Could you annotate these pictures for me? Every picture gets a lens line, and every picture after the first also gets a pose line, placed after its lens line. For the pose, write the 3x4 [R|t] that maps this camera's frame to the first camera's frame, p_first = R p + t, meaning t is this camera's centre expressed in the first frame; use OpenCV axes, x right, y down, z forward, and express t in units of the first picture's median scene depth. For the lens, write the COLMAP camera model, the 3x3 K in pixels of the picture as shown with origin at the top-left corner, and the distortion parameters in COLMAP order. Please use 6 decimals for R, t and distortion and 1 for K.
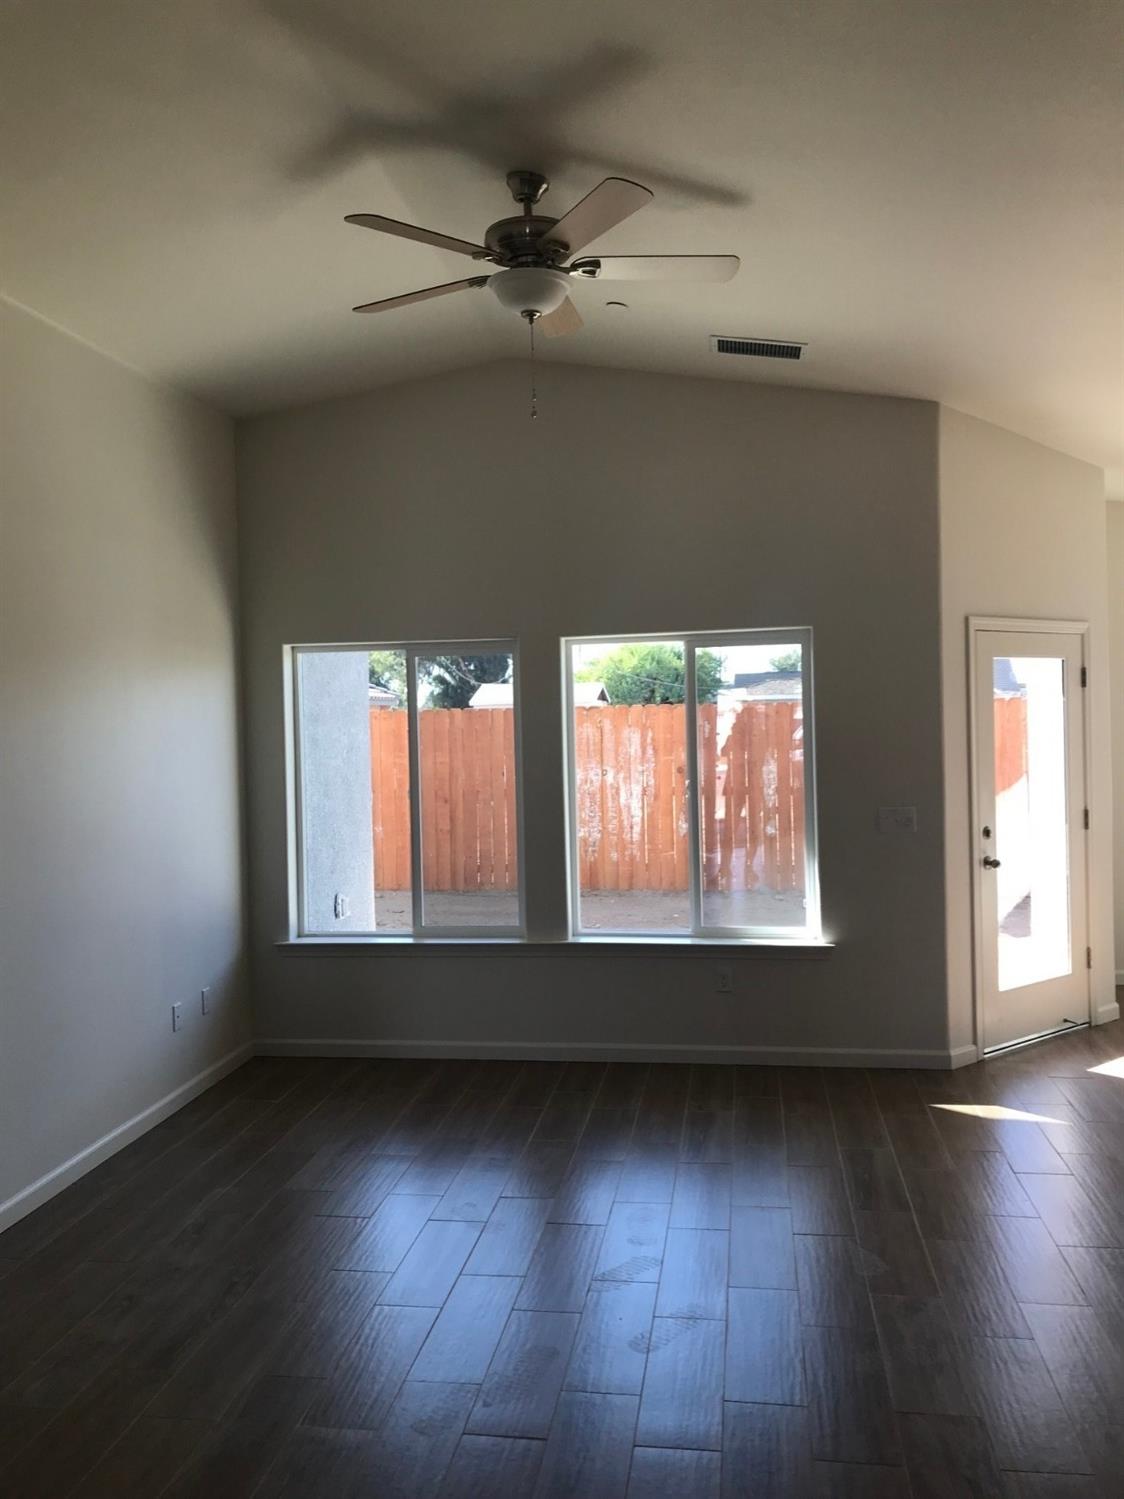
lens RADIAL K [[1208.3, 0, 562.0], [0, 1208.3, 749.5], [0, 0, 1]] dist [0.094245, -0.006796]
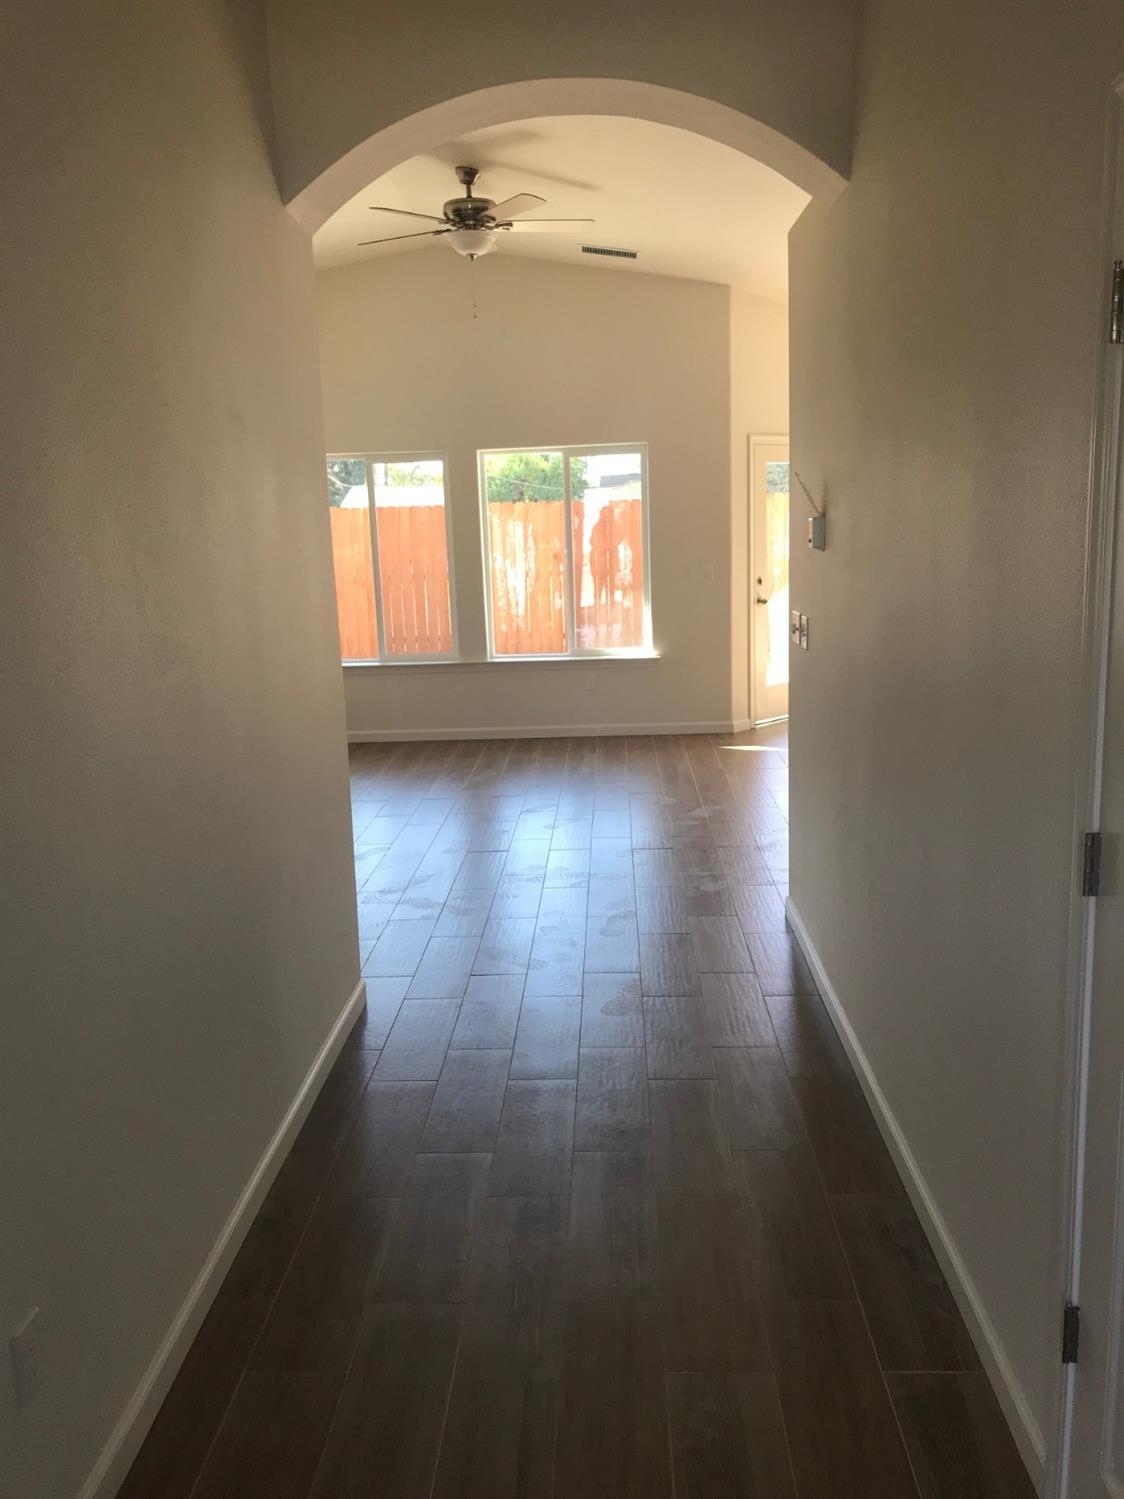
lens RADIAL K [[1208.3, 0, 562.0], [0, 1208.3, 749.5], [0, 0, 1]] dist [0.094245, -0.006796]
pose [[0.994027, -0.030601, 0.104758, -0.044444], [0.013602, 0.987138, 0.159288, 0.021292], [-0.108285, -0.156912, 0.981658, -0.346123]]
